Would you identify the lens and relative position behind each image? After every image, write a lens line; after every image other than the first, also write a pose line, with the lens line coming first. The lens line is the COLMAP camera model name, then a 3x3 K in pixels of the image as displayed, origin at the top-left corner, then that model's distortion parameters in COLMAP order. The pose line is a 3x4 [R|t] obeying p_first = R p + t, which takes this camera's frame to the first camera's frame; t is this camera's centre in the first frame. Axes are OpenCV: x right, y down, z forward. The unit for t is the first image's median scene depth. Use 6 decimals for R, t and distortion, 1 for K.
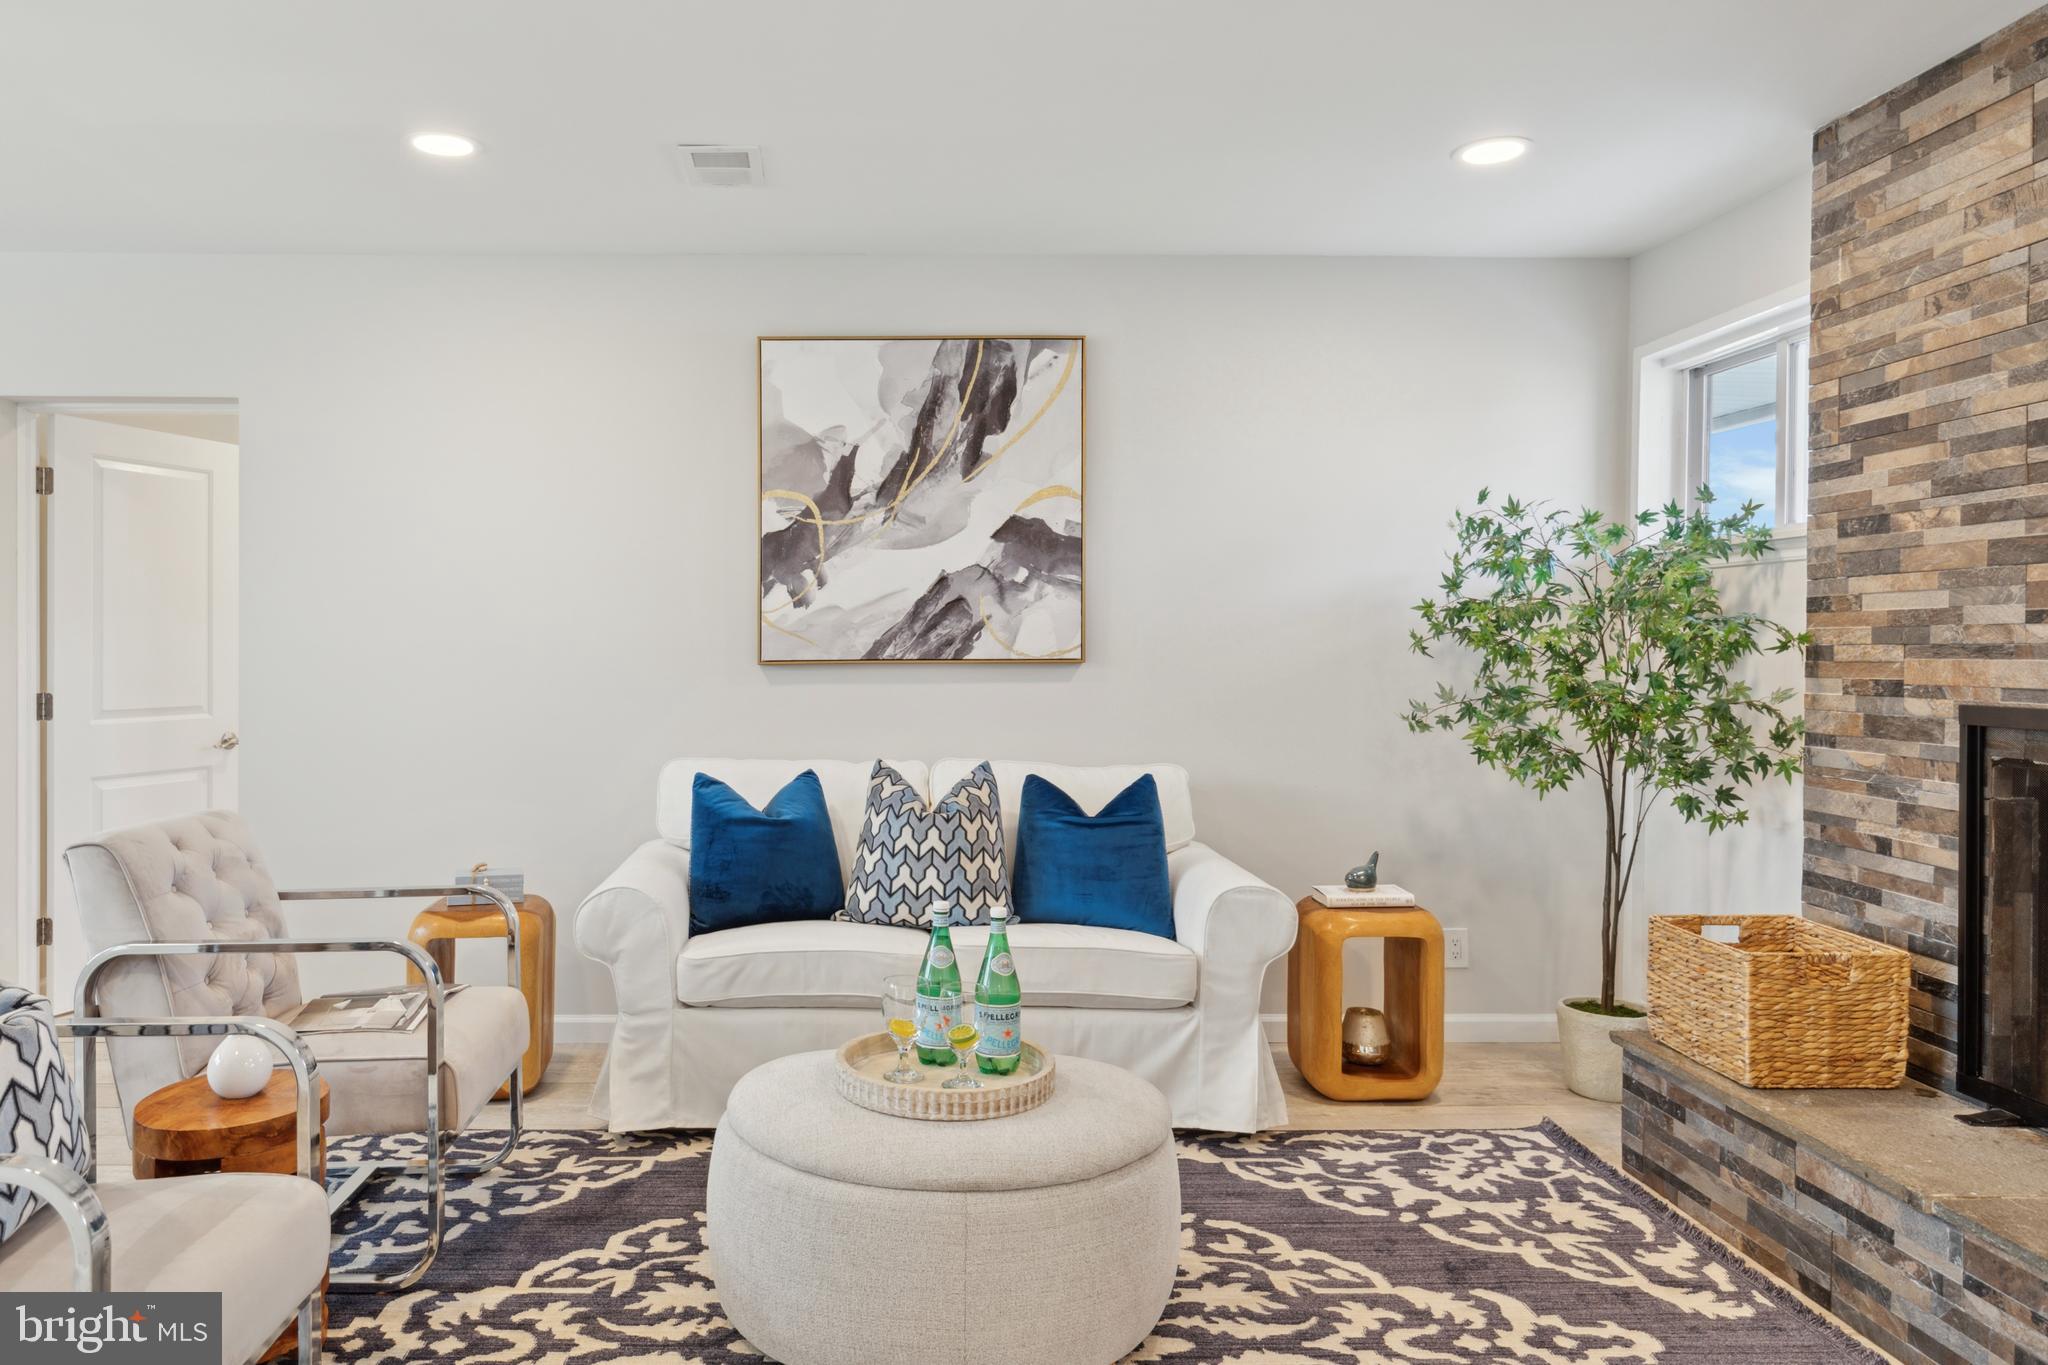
lens RADIAL K [[1370.4, 0, 902.8], [0, 1370.4, 647.1], [0, 0, 1]] dist [0.003711, -0.001527]
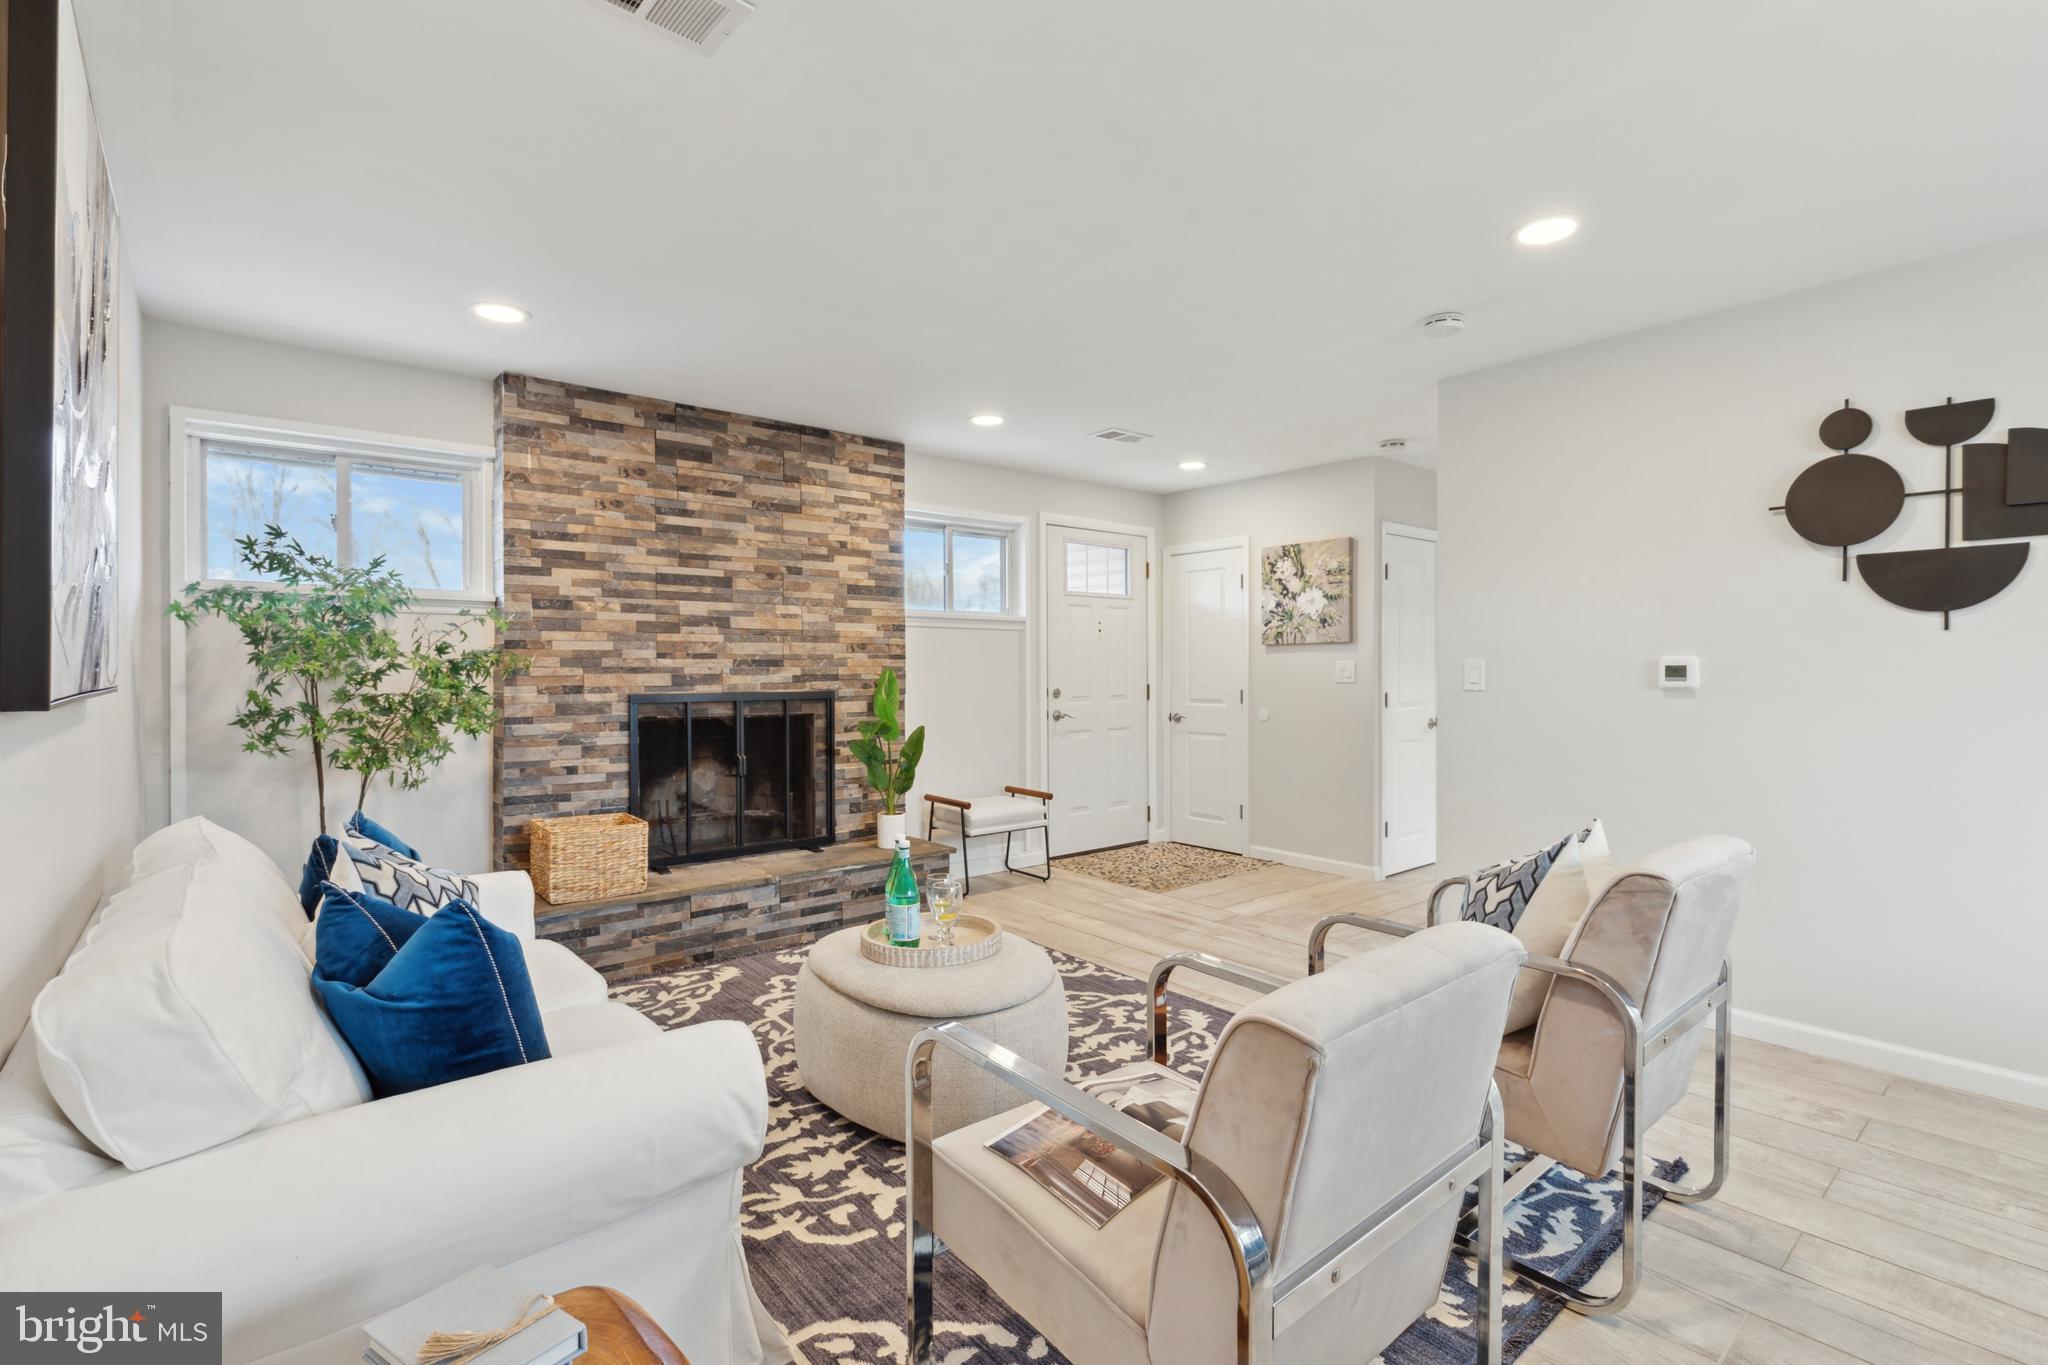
lens RADIAL K [[934.0, 0, 1027.3], [0, 934.0, 674.8], [0, 0, 1]] dist [0.000349, -0.000234]
pose [[-0.627973, -0.005465, 0.778216, -0.646728], [0.000784, 0.999970, 0.007655, -0.000636], [-0.778235, 0.005417, -0.627950, 1.181018]]
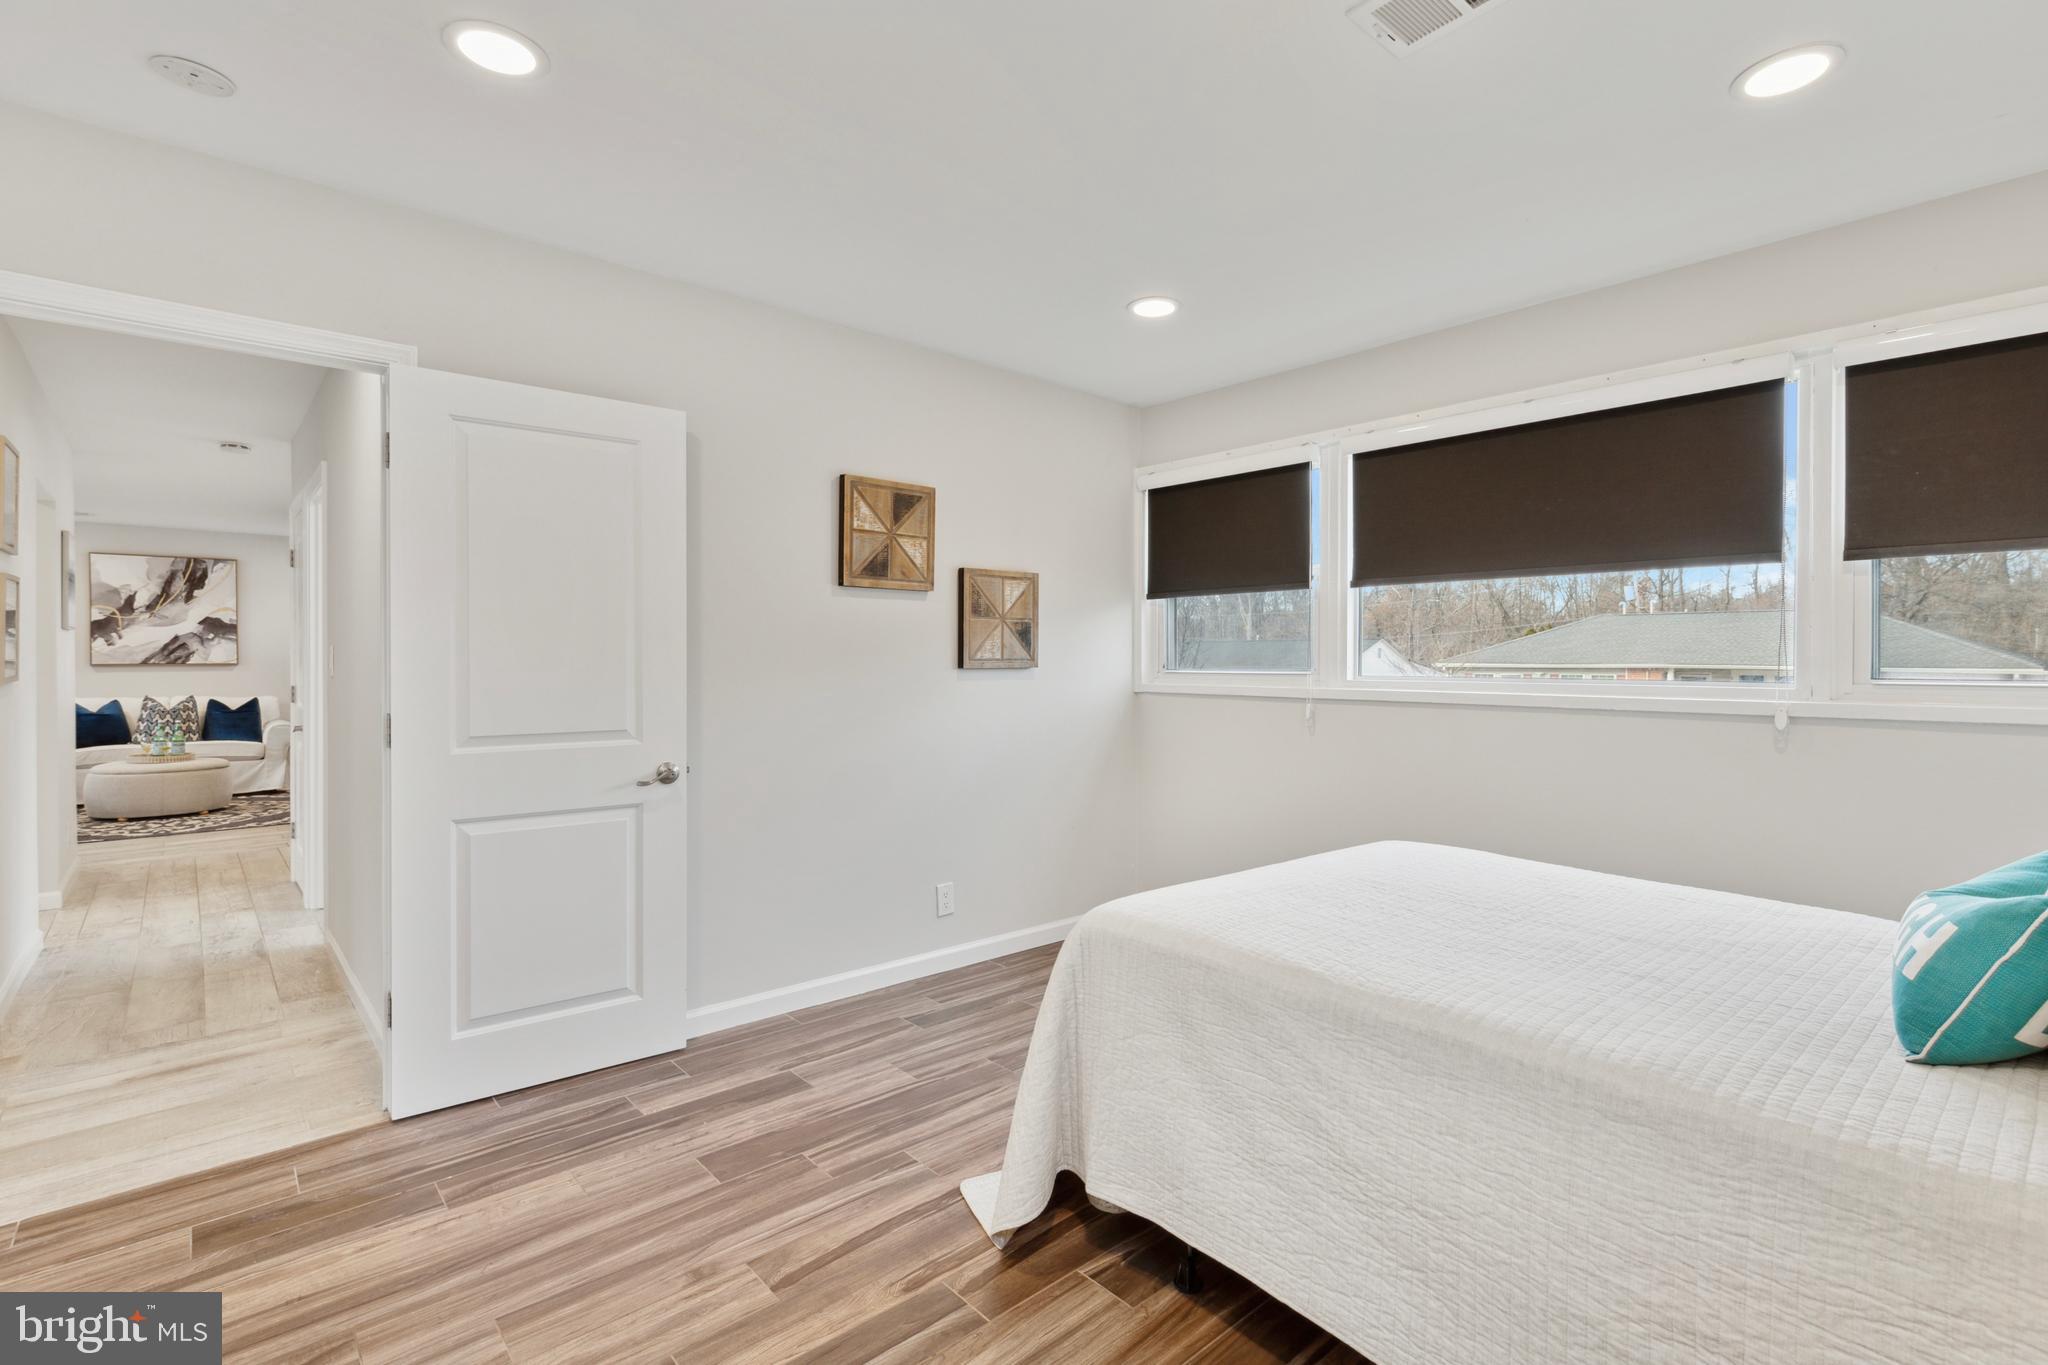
lens RADIAL K [[934.0, 0, 1027.3], [0, 934.0, 674.8], [0, 0, 1]] dist [0.000349, -0.000234]
pose [[0.759474, -0.009550, 0.650468, 0.142707], [0.000259, 0.999897, 0.014378, 0.005421], [-0.650538, -0.010751, 0.759398, -2.231832]]
